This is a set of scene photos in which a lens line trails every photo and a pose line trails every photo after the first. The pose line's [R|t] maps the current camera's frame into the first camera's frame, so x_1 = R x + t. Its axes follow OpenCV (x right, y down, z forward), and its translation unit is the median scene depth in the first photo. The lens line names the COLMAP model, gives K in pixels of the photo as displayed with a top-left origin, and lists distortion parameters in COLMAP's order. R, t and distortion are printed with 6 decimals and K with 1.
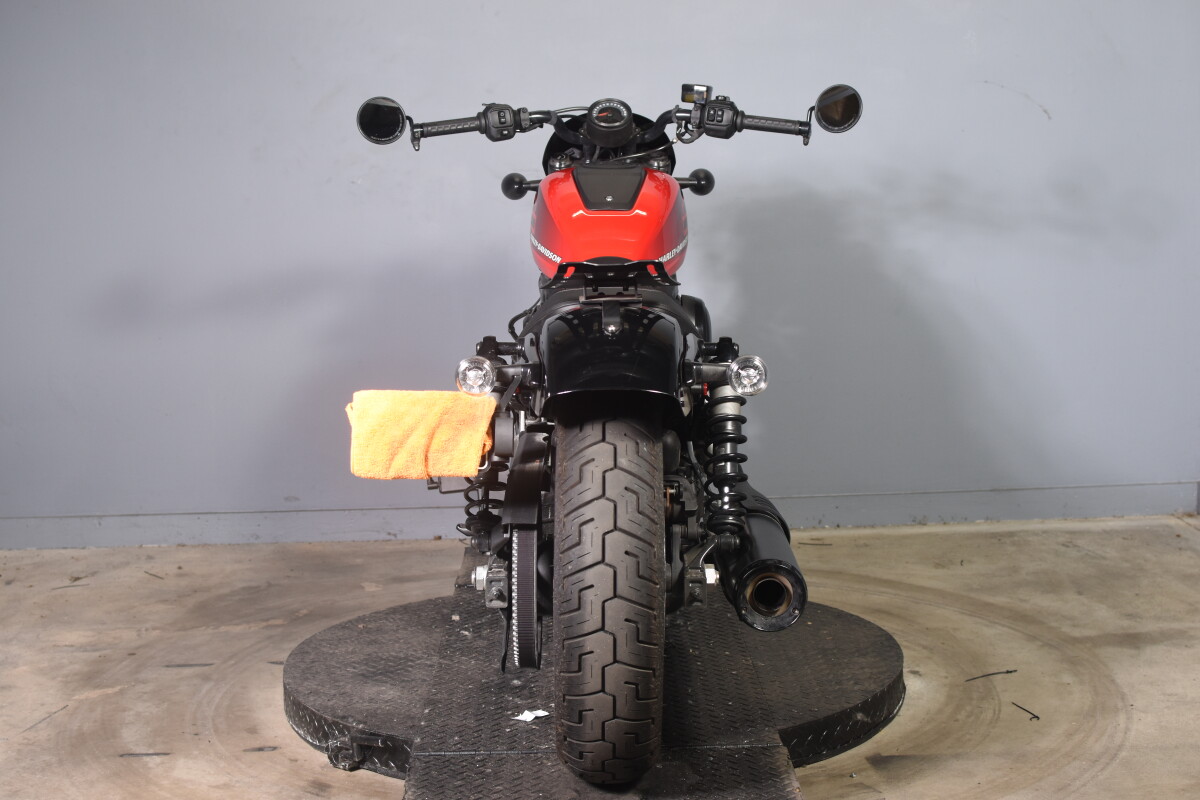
lens RADIAL K [[1851.2, 0, 600.0], [0, 1851.2, 400.0], [0, 0, 1]] dist [-0.207140, 0.078699]
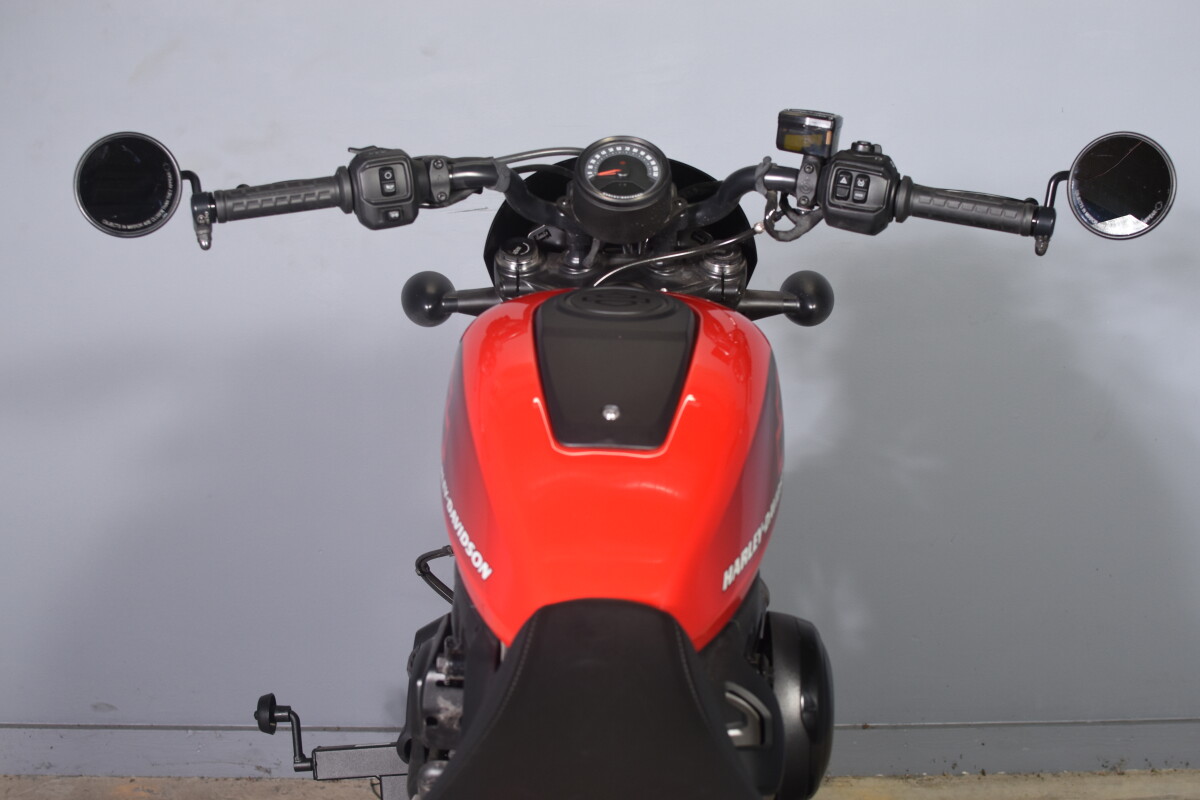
lens RADIAL K [[1851.2, 0, 600.0], [0, 1851.2, 400.0], [0, 0, 1]] dist [-0.207140, 0.078699]
pose [[0.999479, 0.028371, -0.015412, 0.008249], [-0.027087, 0.996590, 0.077946, -0.131697], [0.017570, -0.077488, 0.996838, 0.519563]]
